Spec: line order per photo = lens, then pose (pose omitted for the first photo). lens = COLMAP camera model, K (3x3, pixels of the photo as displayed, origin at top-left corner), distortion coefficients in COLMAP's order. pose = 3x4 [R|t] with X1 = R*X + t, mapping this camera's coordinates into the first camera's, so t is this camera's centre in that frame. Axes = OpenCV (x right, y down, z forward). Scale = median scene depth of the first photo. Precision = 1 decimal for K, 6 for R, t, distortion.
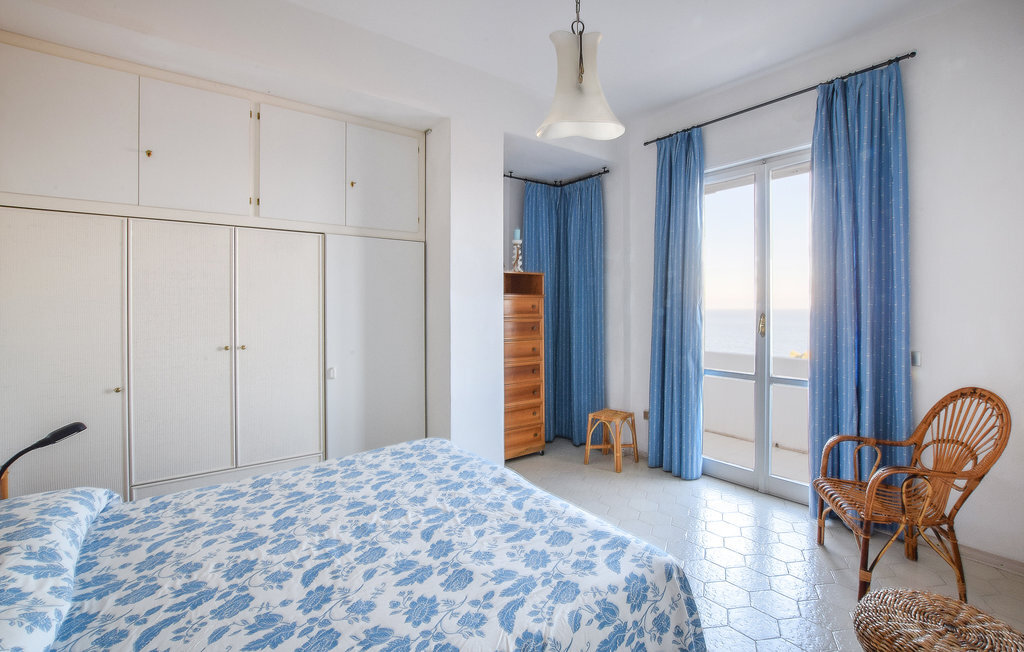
lens RADIAL K [[467.9, 0, 513.3], [0, 467.9, 308.0], [0, 0, 1]] dist [-0.000442, -0.000093]
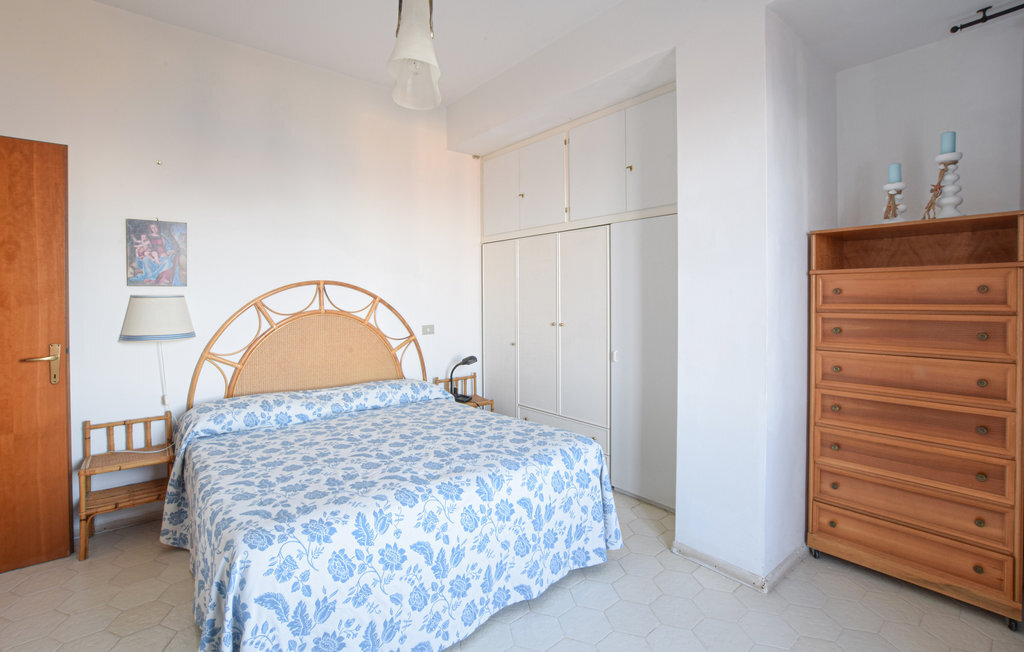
lens RADIAL K [[457.8, 0, 512.9], [0, 457.8, 304.4], [0, 0, 1]] dist [-0.028652, 0.000064]
pose [[0.055108, 0.014050, -0.998382, 0.675924], [0.000824, 0.999900, 0.014117, 0.009436], [0.998480, -0.001600, 0.055091, 0.788616]]
